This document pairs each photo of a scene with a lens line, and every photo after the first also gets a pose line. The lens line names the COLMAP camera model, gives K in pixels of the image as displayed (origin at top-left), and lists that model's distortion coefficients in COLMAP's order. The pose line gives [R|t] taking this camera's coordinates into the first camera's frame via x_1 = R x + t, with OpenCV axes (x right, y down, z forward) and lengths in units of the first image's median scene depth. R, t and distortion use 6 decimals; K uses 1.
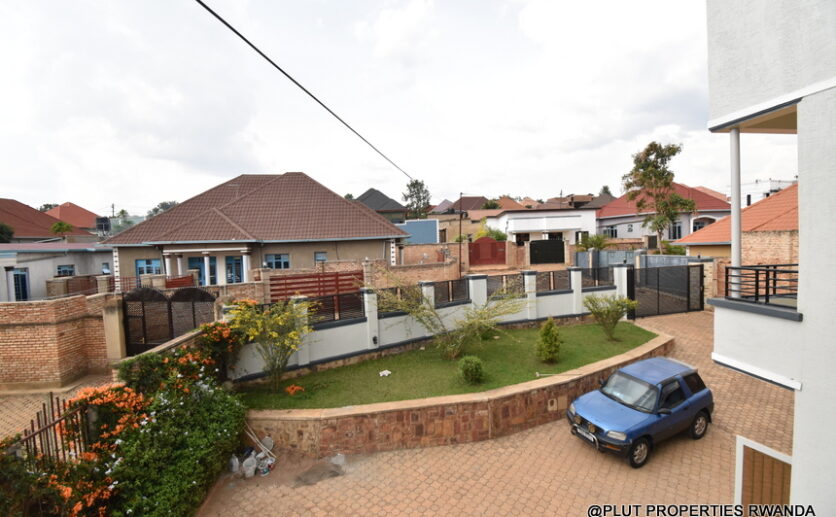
lens RADIAL K [[369.5, 0, 418.0], [0, 369.5, 258.5], [0, 0, 1]] dist [0.033502, -0.031854]
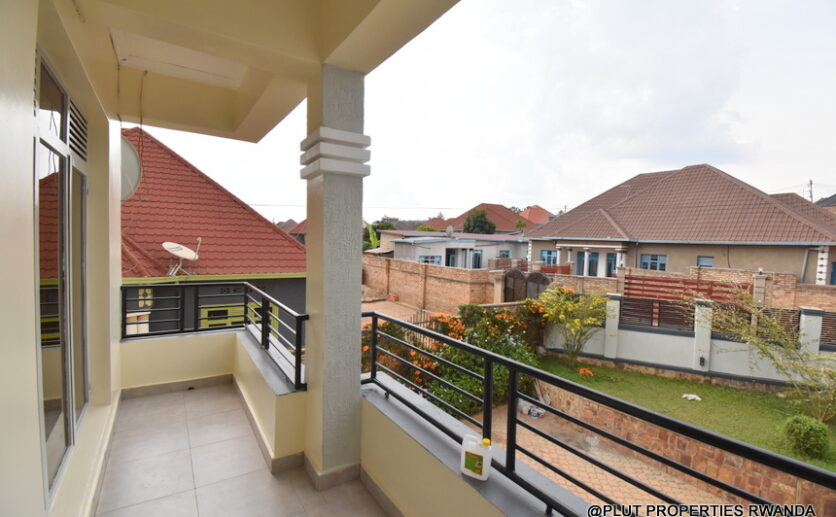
lens RADIAL K [[380.5, 0, 415.1], [0, 380.5, 256.3], [0, 0, 1]] dist [0.000107, -0.000044]
pose [[0.450955, 0.084763, -0.888513, 0.241243], [-0.083767, 0.995106, 0.052416, -0.008570], [0.888607, 0.050790, 0.455849, -0.004055]]
